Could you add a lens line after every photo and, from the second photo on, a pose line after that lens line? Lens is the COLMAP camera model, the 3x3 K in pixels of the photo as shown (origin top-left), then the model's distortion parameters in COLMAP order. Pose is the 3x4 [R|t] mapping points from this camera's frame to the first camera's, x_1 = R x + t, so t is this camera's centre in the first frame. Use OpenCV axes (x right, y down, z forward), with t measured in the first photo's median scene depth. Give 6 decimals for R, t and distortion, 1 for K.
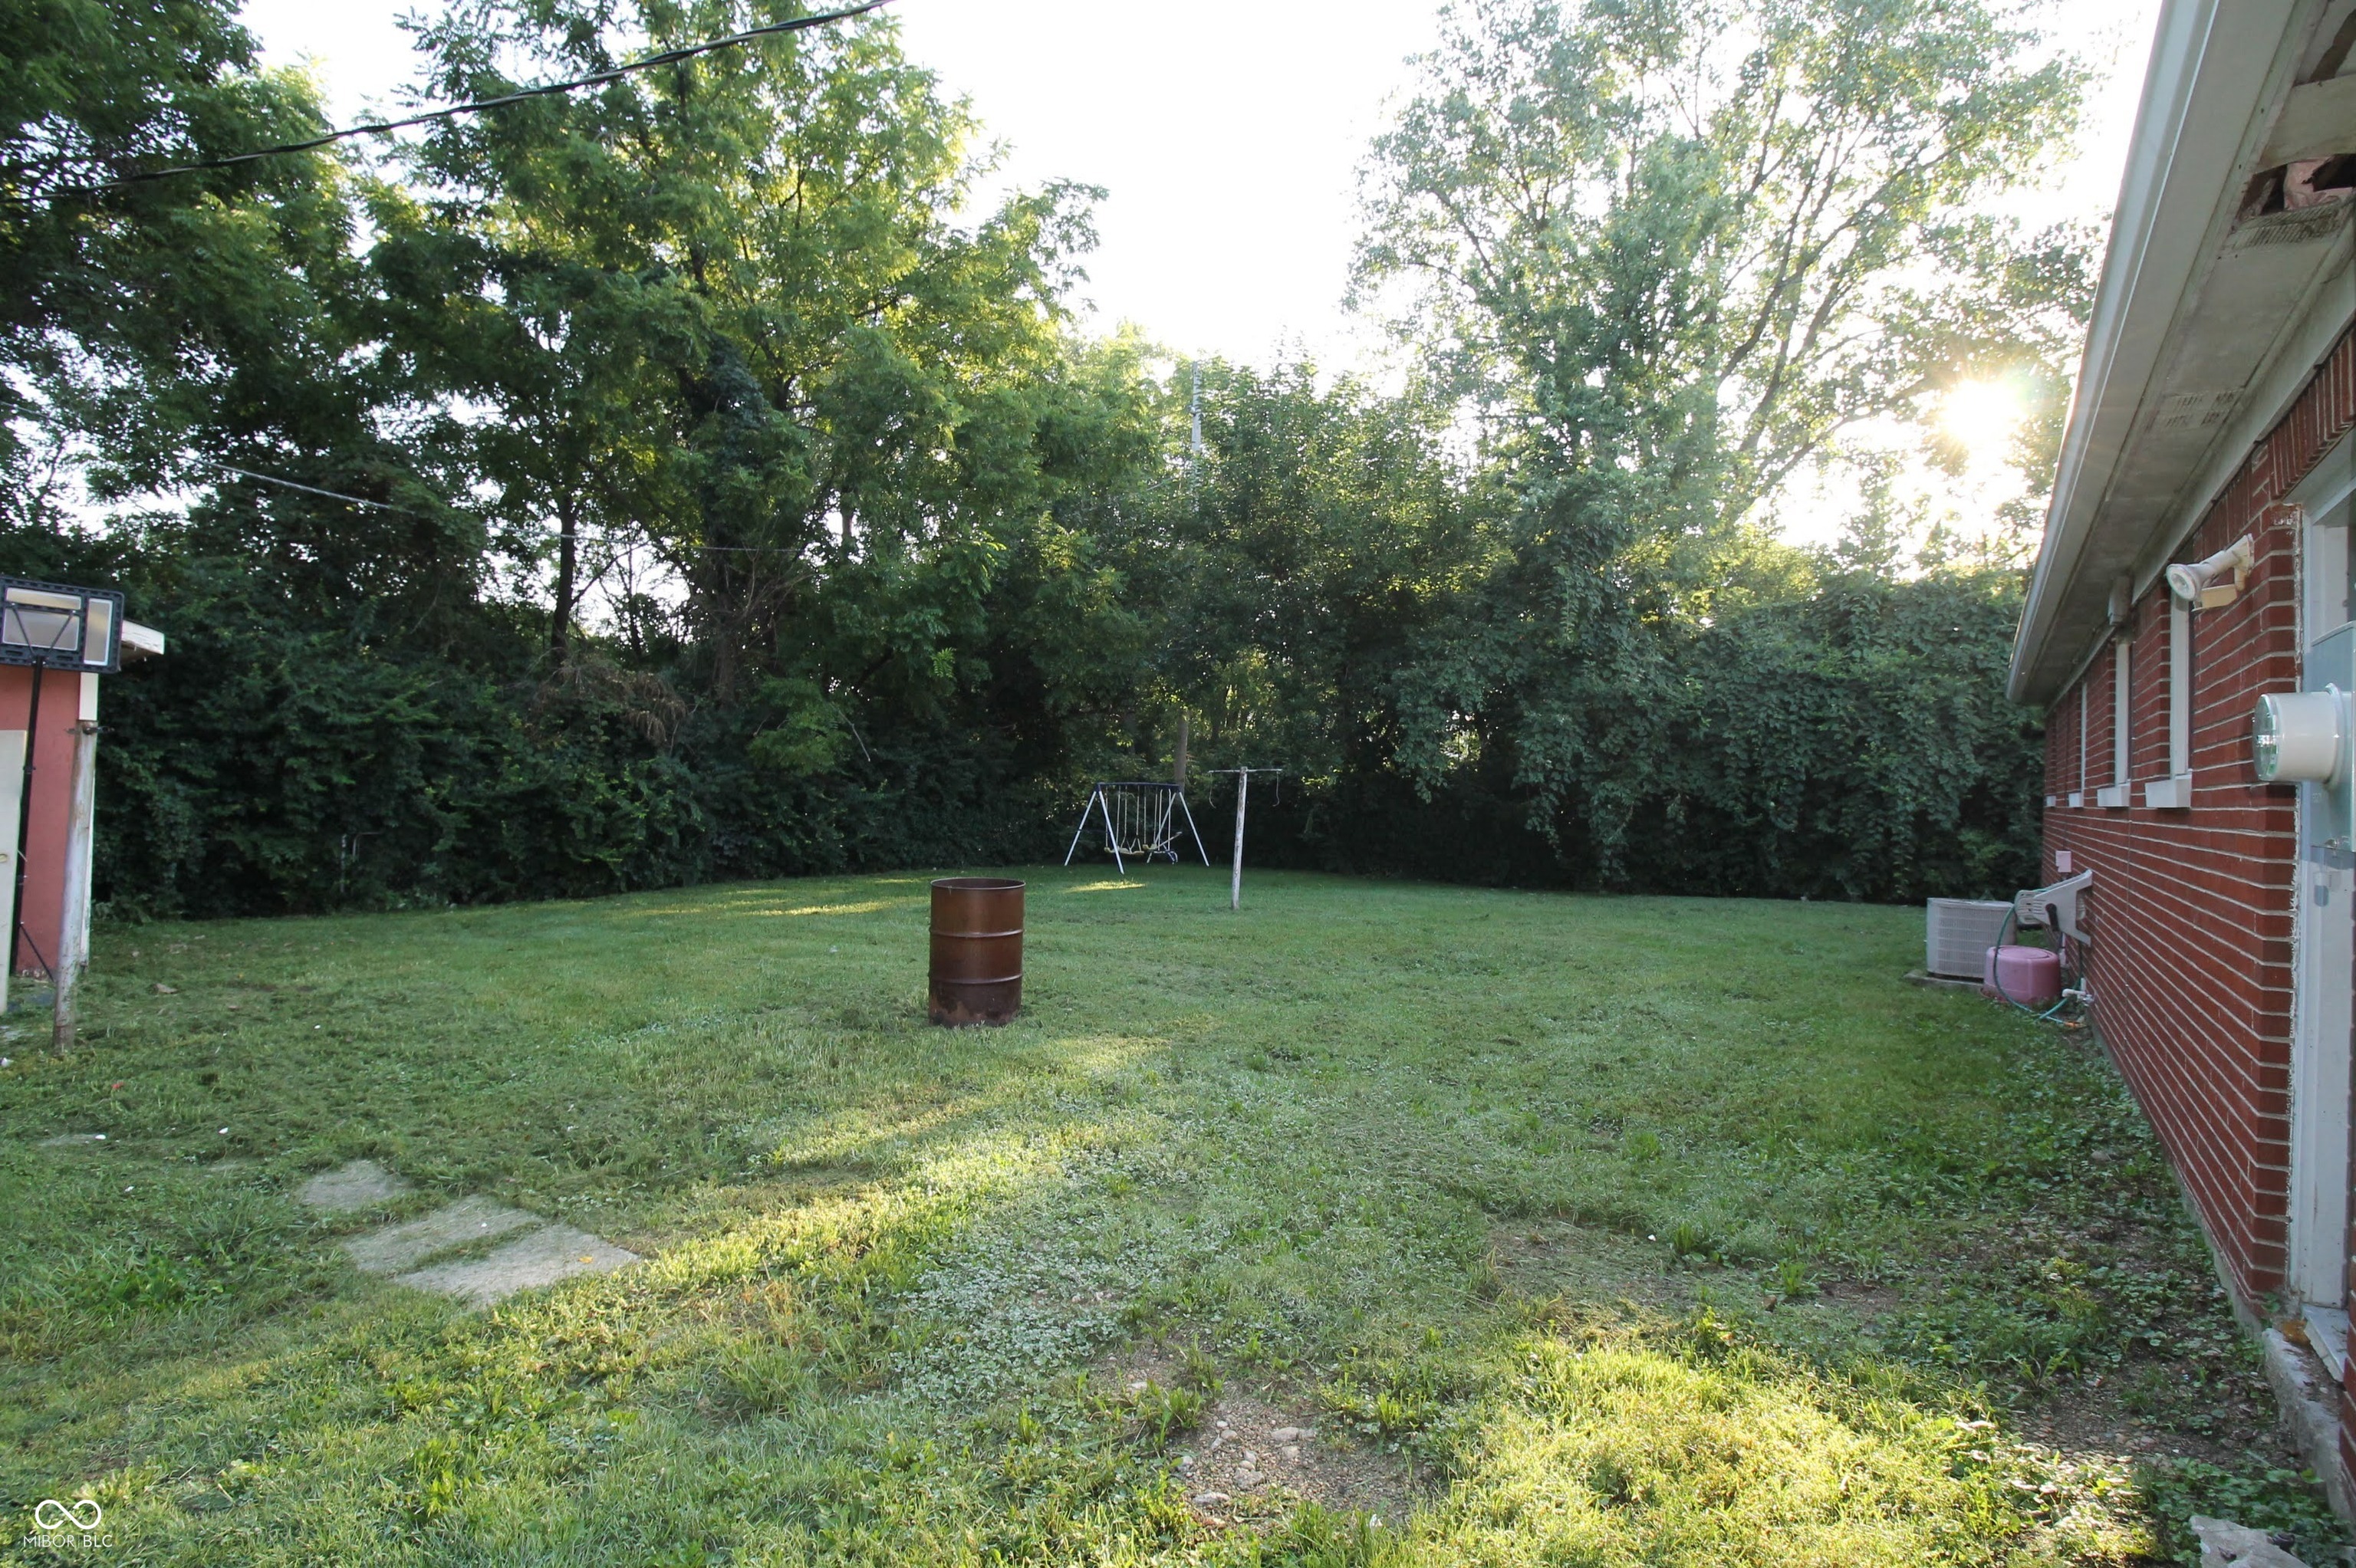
lens RADIAL K [[1106.8, 0, 1182.1], [0, 1106.8, 779.5], [0, 0, 1]] dist [0.001955, -0.014179]
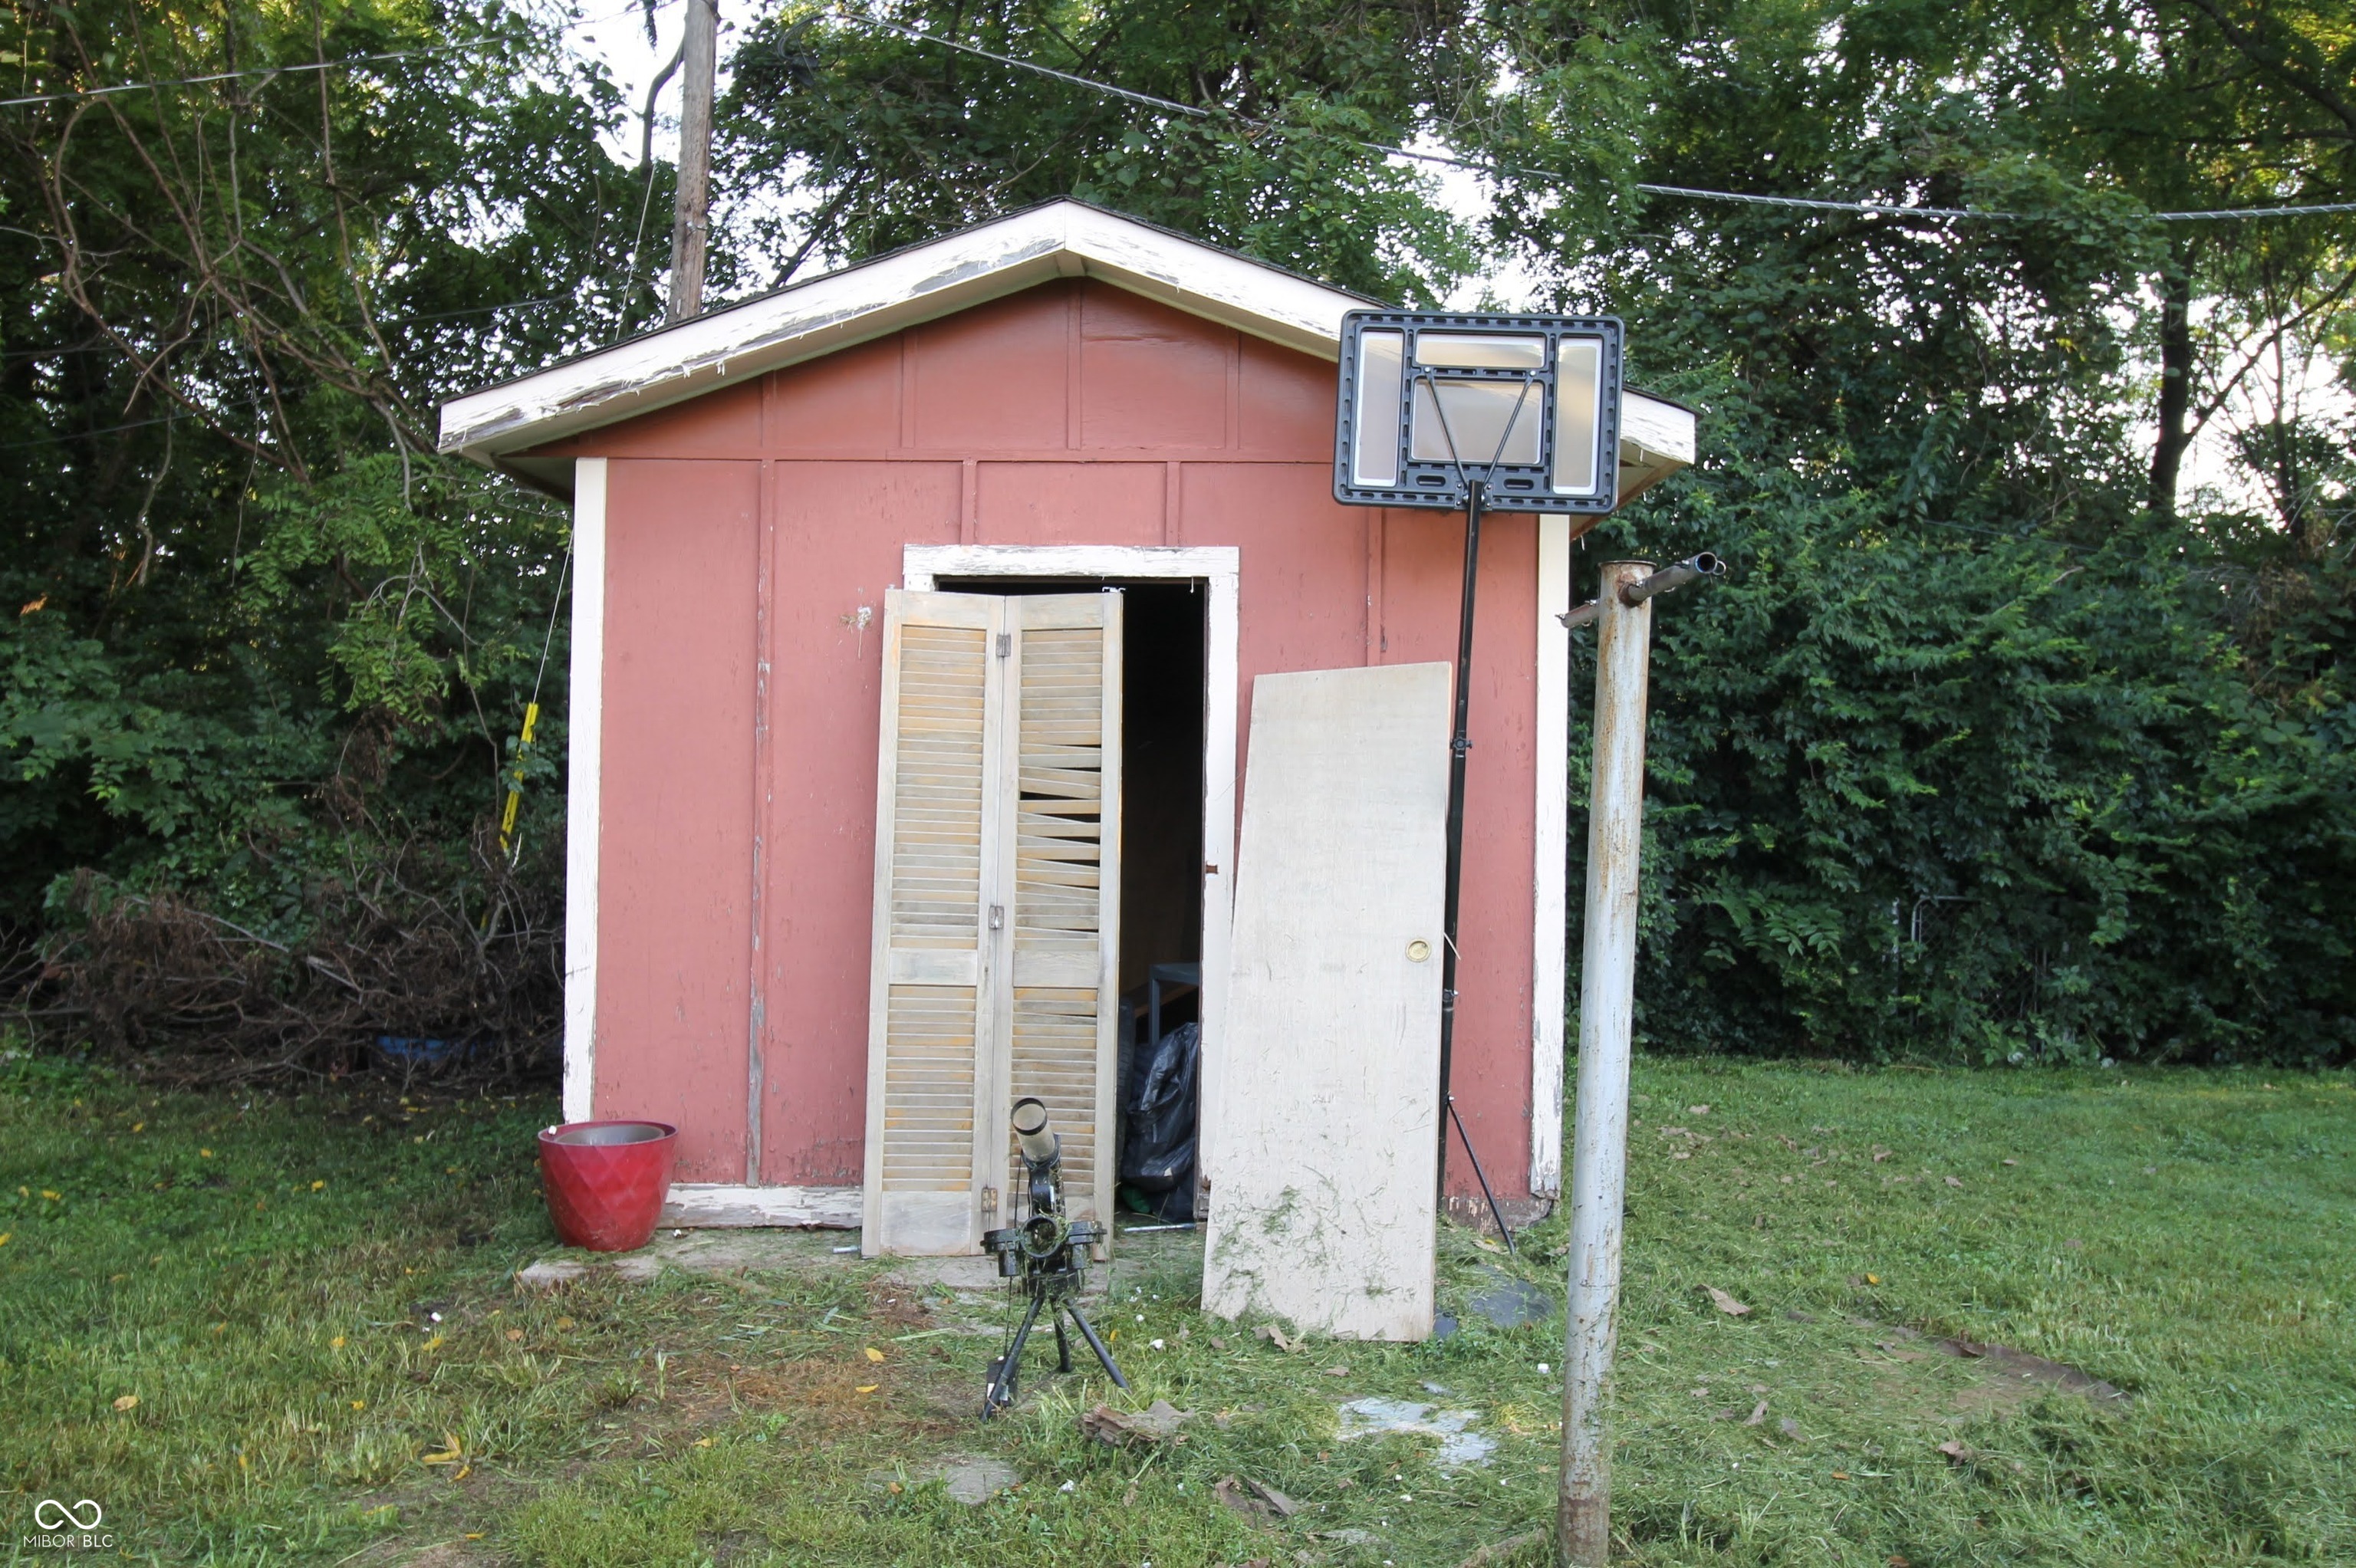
lens RADIAL K [[1231.8, 0, 1180.8], [0, 1231.8, 786.2], [0, 0, 1]] dist [0.000472, 0.000033]
pose [[0.563090, -0.032207, -0.825767, -0.511875], [0.007342, 0.999396, -0.033973, 0.016852], [0.826363, 0.013067, 0.562987, 0.451169]]
